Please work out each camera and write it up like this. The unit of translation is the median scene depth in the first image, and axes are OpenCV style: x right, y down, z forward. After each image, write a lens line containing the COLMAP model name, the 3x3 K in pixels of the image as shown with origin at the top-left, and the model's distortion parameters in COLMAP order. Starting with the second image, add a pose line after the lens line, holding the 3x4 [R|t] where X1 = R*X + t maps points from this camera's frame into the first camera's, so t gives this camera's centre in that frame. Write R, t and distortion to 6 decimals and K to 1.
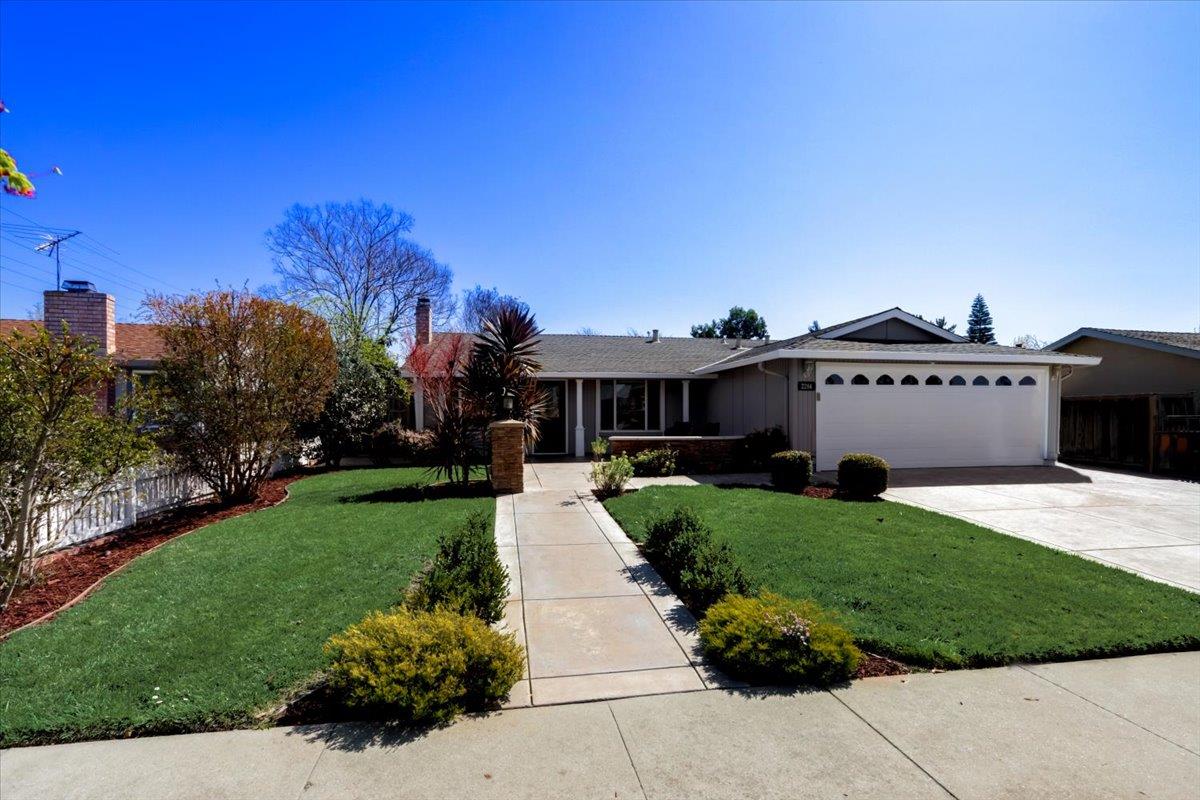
lens RADIAL K [[555.6, 0, 599.9], [0, 555.6, 414.0], [0, 0, 1]] dist [-0.000678, -0.000196]
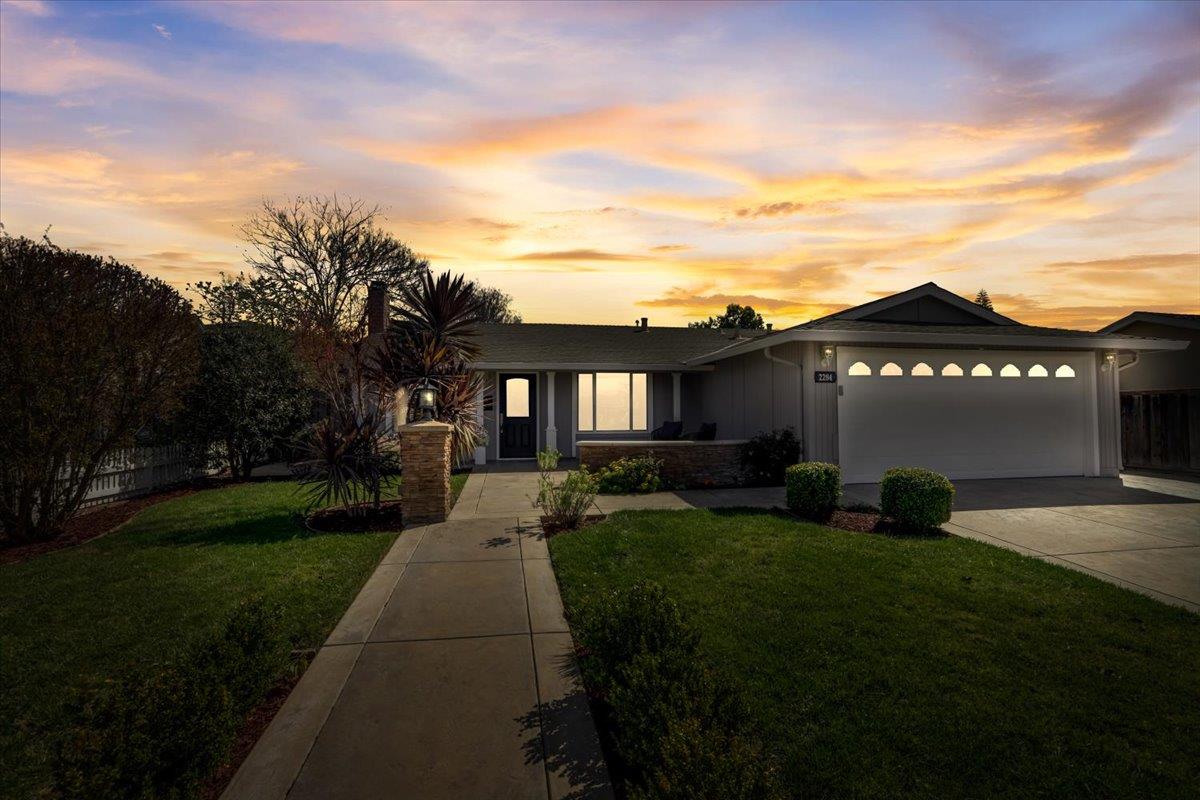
lens RADIAL K [[539.9, 0, 600.3], [0, 539.9, 395.5], [0, 0, 1]] dist [-0.000449, -0.000047]
pose [[0.999998, -0.001811, -0.001118, 0.054451], [0.001777, 0.999534, -0.030486, -0.001108], [0.001173, 0.030484, 0.999535, 0.243768]]
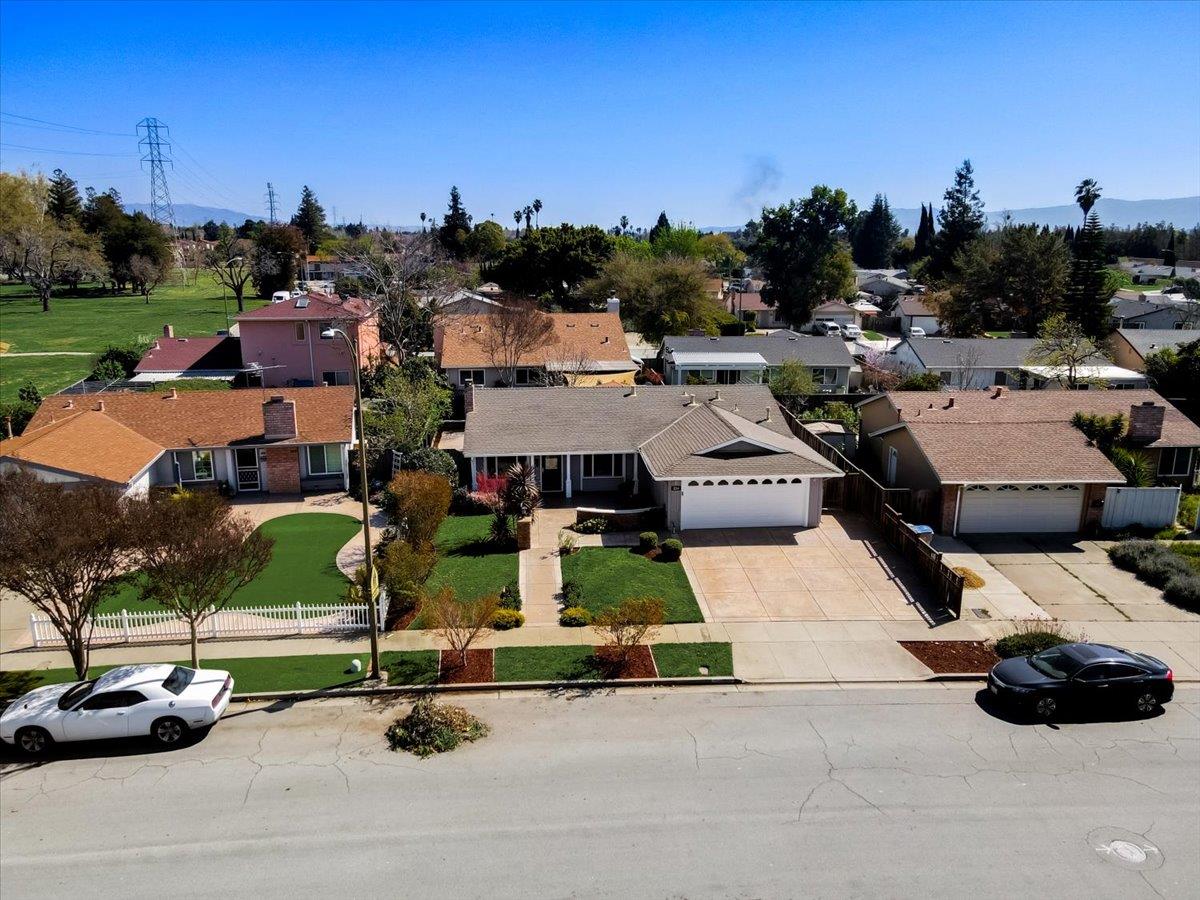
lens RADIAL K [[991.7, 0, 600.0], [0, 991.7, 450.0], [0, 0, 1]] dist [-0.002909, 0.001577]
pose [[0.994830, 0.028916, -0.097348, 0.458628], [-0.000693, 0.960516, 0.278224, -1.185898], [0.101549, -0.276718, 0.955570, -2.384629]]
